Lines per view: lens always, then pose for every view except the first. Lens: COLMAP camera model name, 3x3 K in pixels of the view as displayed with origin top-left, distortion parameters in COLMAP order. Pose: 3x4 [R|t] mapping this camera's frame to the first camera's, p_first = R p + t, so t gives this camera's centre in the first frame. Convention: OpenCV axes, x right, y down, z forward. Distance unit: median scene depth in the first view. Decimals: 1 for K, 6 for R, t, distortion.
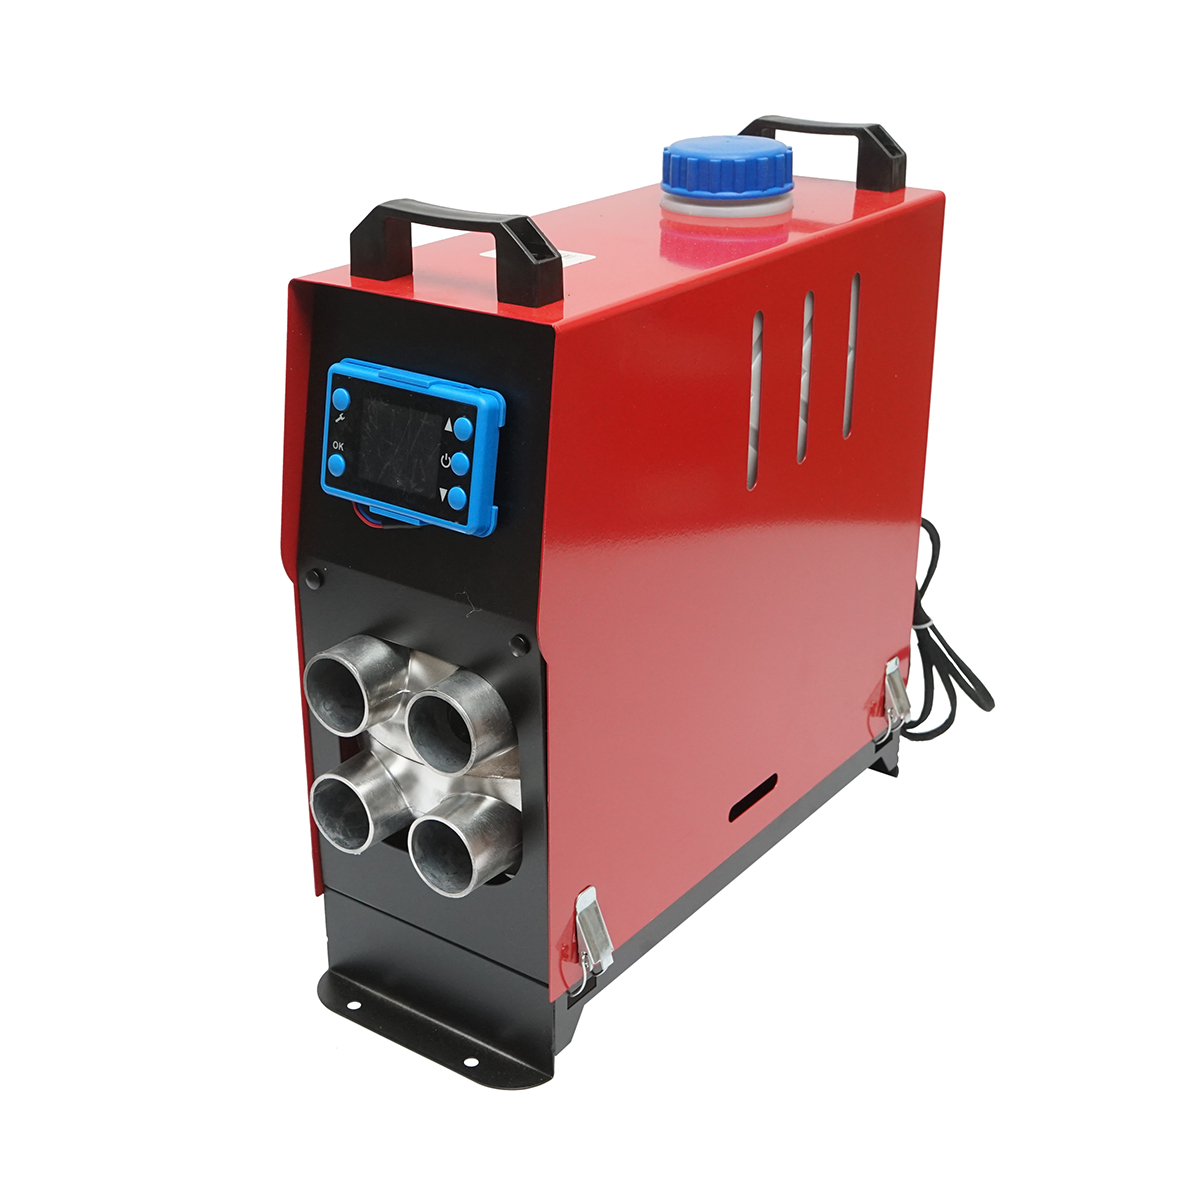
lens RADIAL K [[1736.7, 0, 600.0], [0, 1736.7, 600.0], [0, 0, 1]] dist [0.005122, 0.009504]
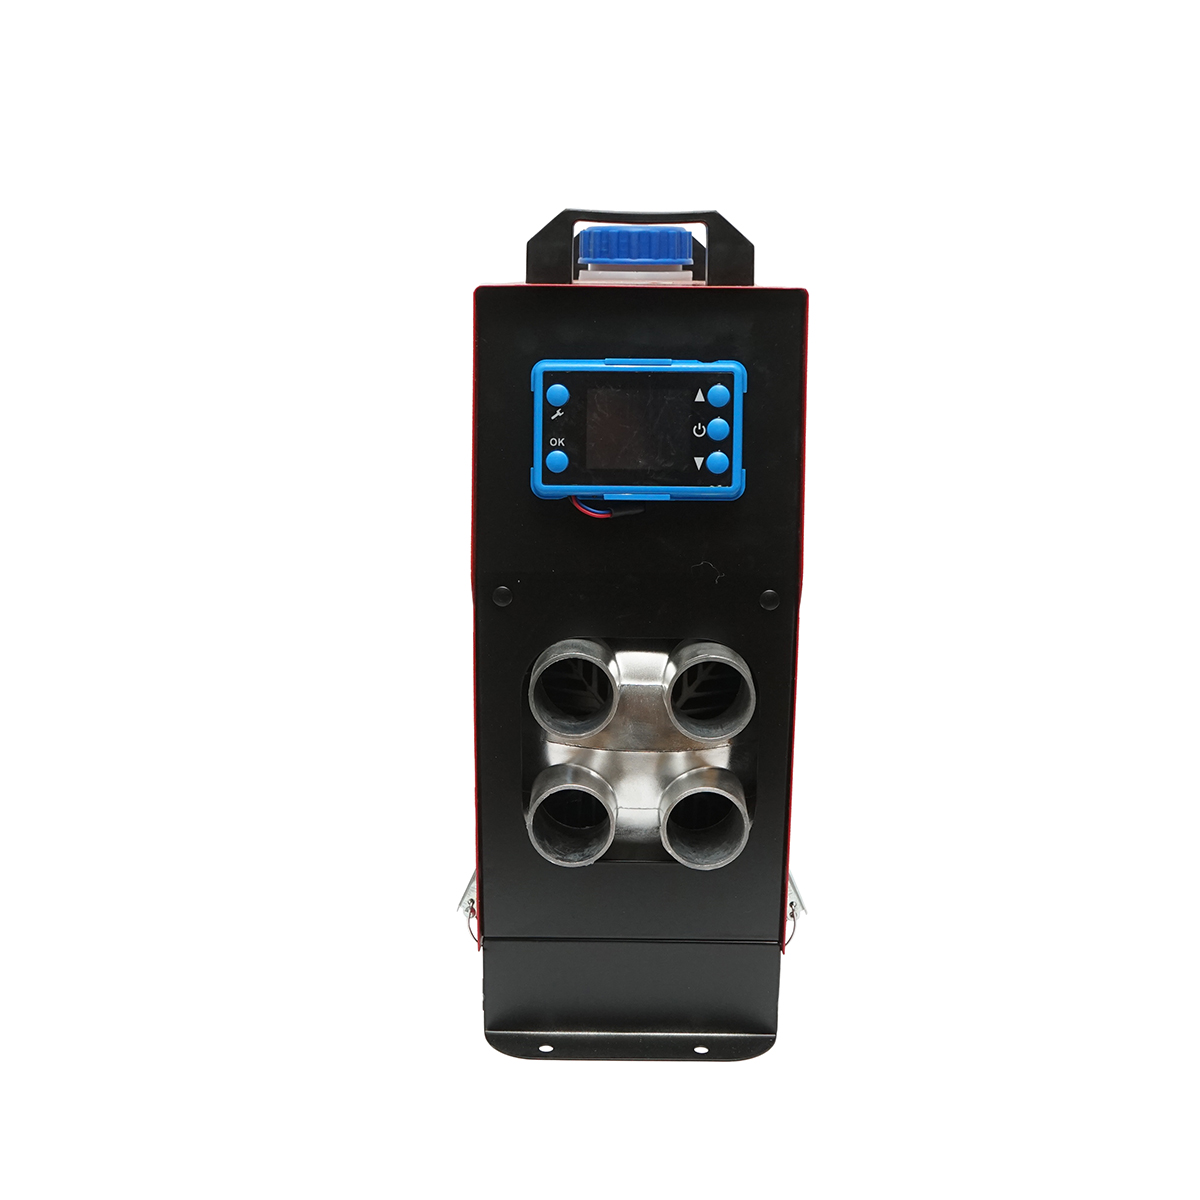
lens RADIAL K [[1417.1, 0, 600.0], [0, 1417.1, 600.0], [0, 0, 1]] dist [-0.017877, -0.016359]
pose [[0.810403, -0.130843, 0.571075, -0.617585], [0.225289, 0.969391, -0.097600, 0.086862], [-0.540824, 0.207753, 0.815075, 0.337626]]
